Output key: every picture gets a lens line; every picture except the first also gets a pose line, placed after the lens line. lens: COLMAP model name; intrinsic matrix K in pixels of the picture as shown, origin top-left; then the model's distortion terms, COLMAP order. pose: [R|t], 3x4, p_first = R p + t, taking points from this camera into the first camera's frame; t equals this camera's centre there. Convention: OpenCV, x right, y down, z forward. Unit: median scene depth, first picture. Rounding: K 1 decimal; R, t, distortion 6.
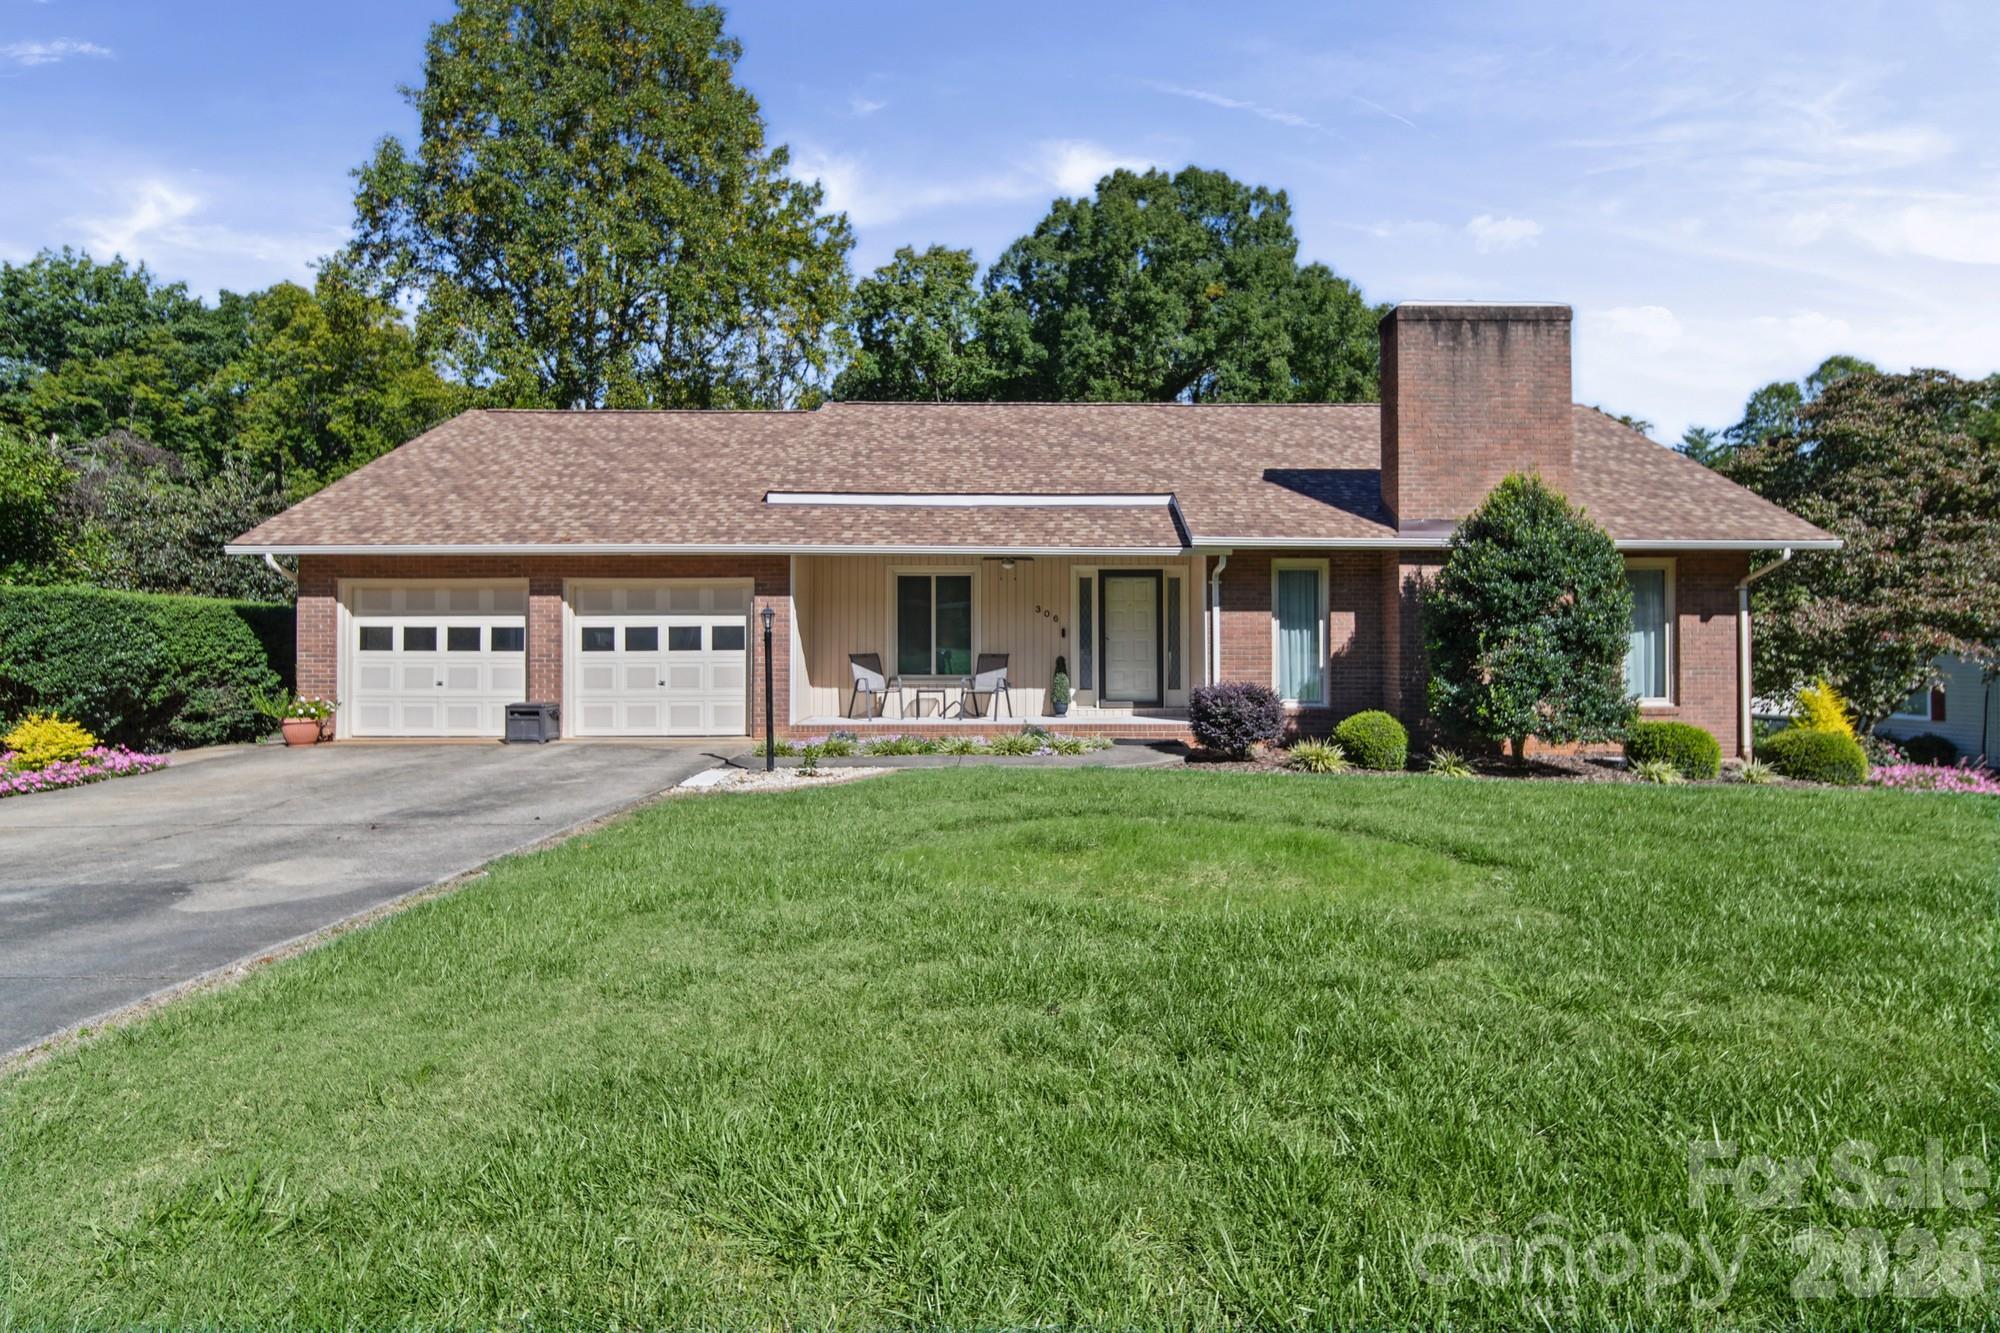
lens RADIAL K [[1201.1, 0, 1043.5], [0, 1201.1, 630.7], [0, 0, 1]] dist [0.009563, -0.014348]
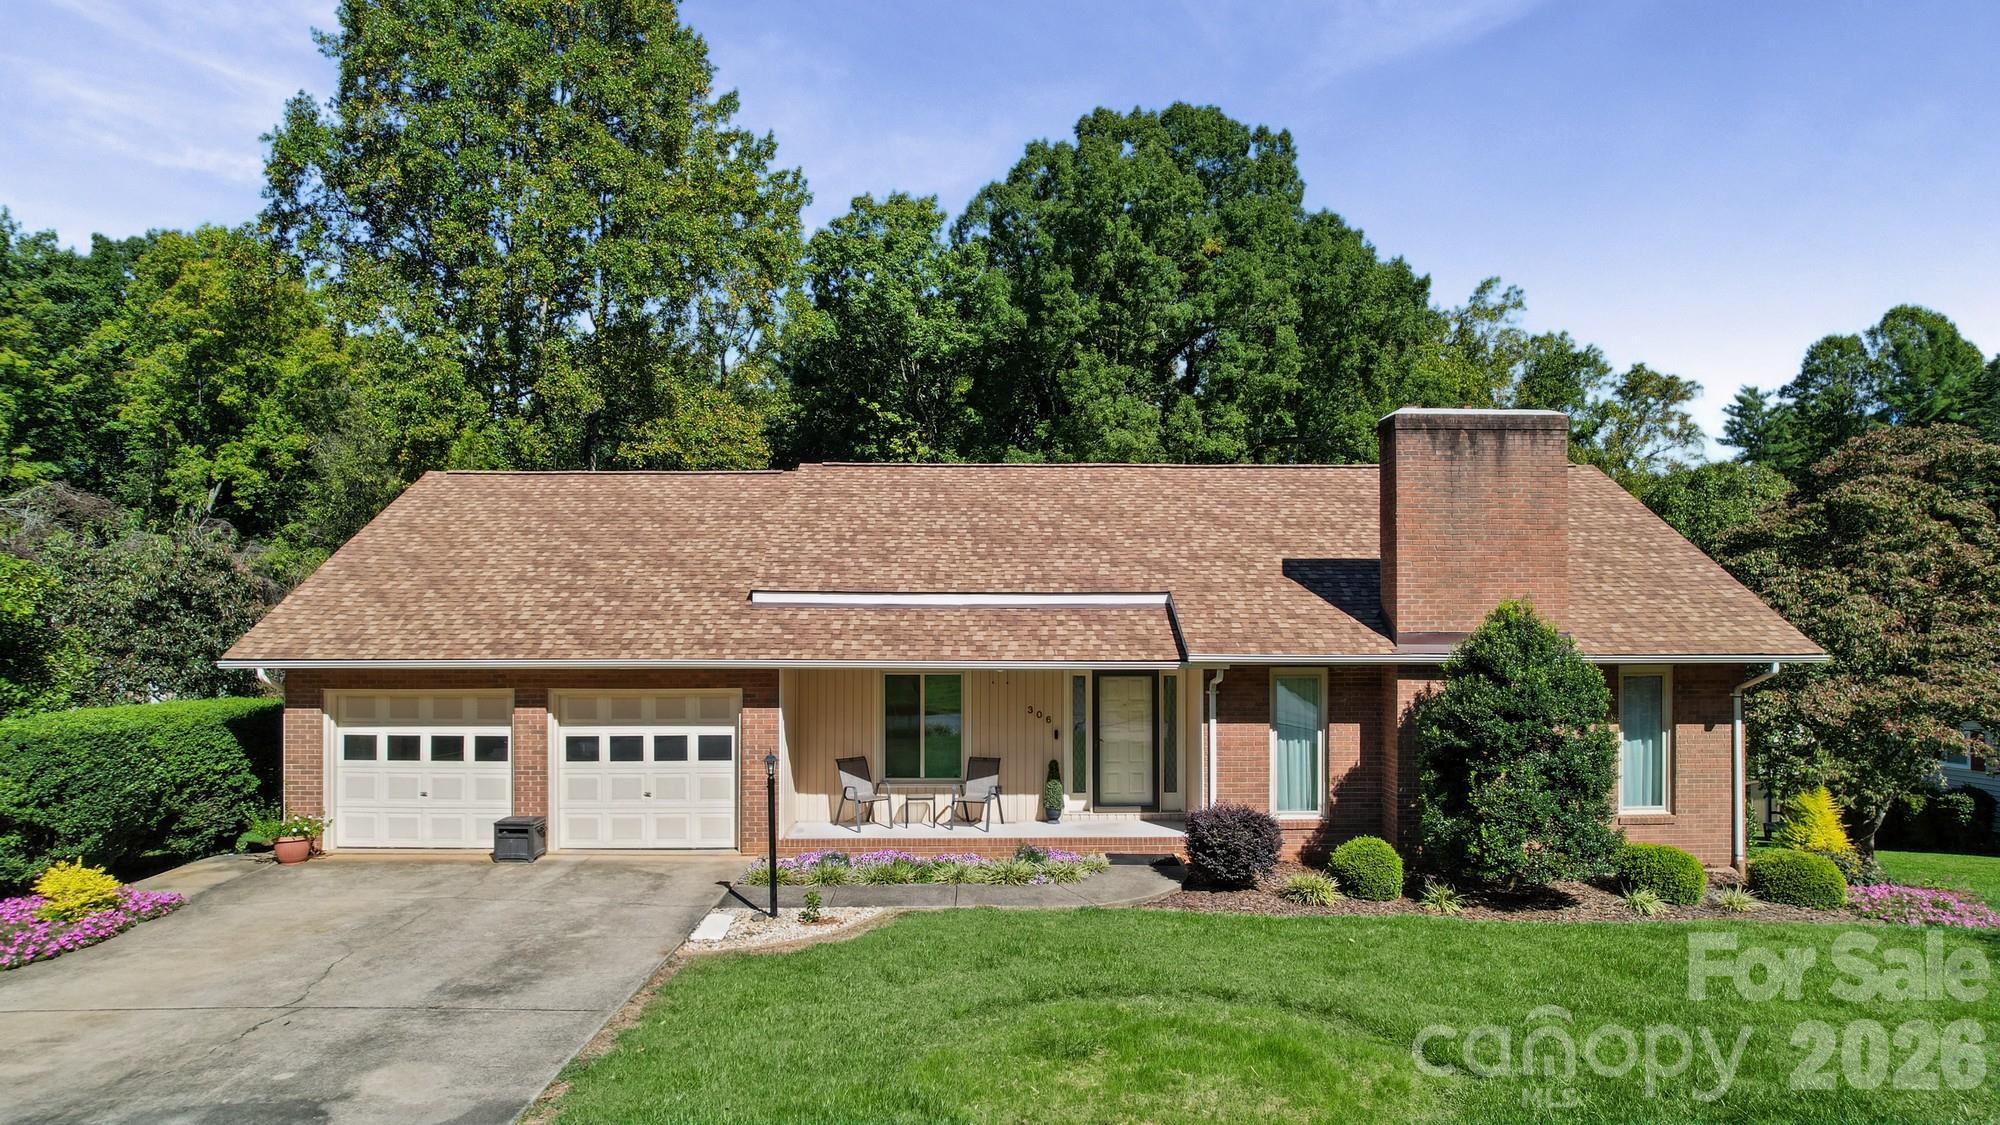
lens RADIAL K [[1429.4, 0, 1028.2], [0, 1429.4, 556.8], [0, 0, 1]] dist [-0.065157, 0.053059]
pose [[0.999925, 0.002174, 0.012085, -0.020734], [-0.002046, 0.999942, -0.010603, -0.131796], [-0.012107, 0.010578, 0.999871, -0.156254]]
